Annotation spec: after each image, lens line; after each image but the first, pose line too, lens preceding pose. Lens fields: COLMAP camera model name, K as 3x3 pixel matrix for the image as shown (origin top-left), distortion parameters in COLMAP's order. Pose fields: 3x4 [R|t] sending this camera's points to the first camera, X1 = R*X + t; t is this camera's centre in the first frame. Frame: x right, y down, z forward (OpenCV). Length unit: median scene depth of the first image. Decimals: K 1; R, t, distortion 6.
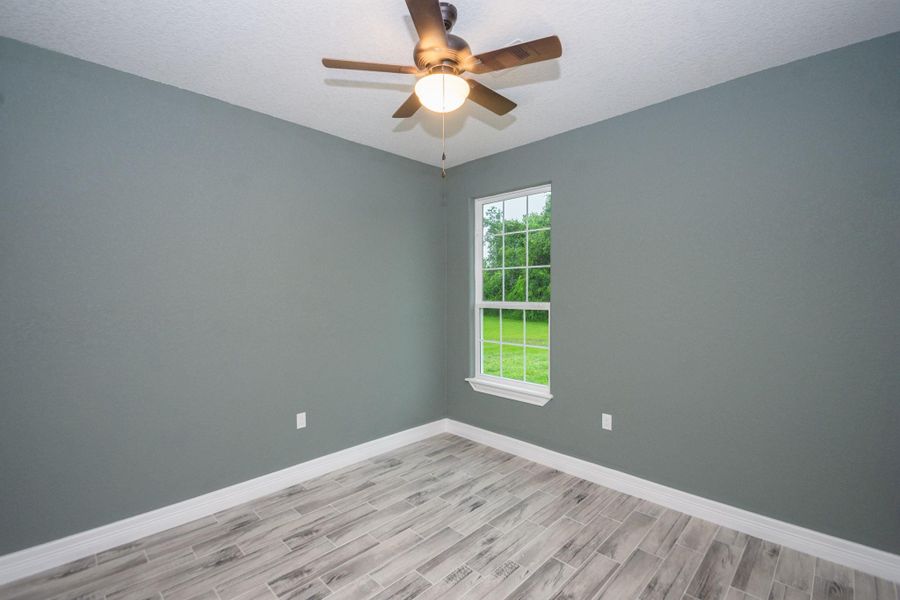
lens RADIAL K [[394.3, 0, 446.0], [0, 394.3, 296.6], [0, 0, 1]] dist [-0.006560, -0.001792]
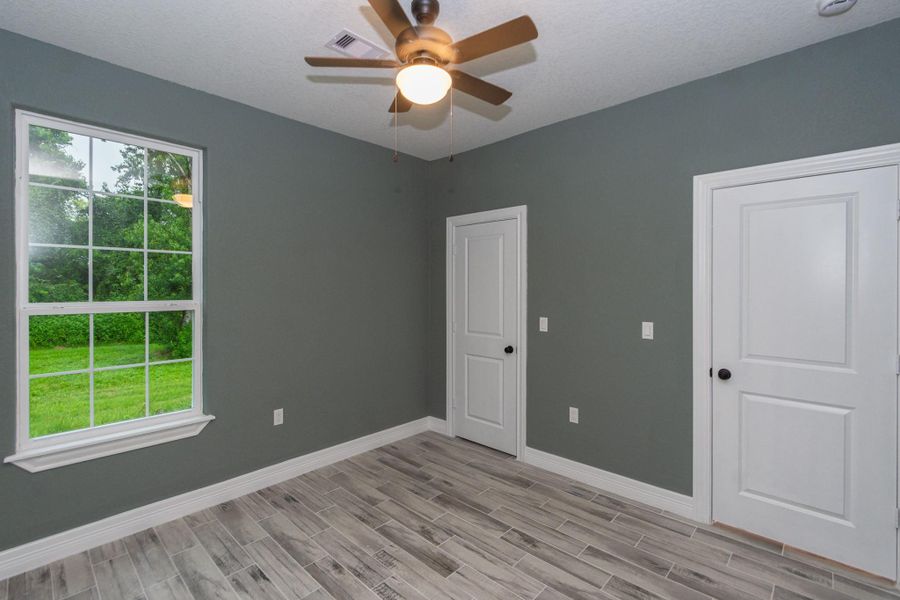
lens RADIAL K [[394.3, 0, 450.8], [0, 394.3, 290.8], [0, 0, 1]] dist [-0.006560, -0.001792]
pose [[-0.031946, -0.000378, 0.999490, -0.629467], [0.005586, 0.999984, 0.000557, -0.002872], [-0.999474, 0.005601, -0.031944, 0.617089]]
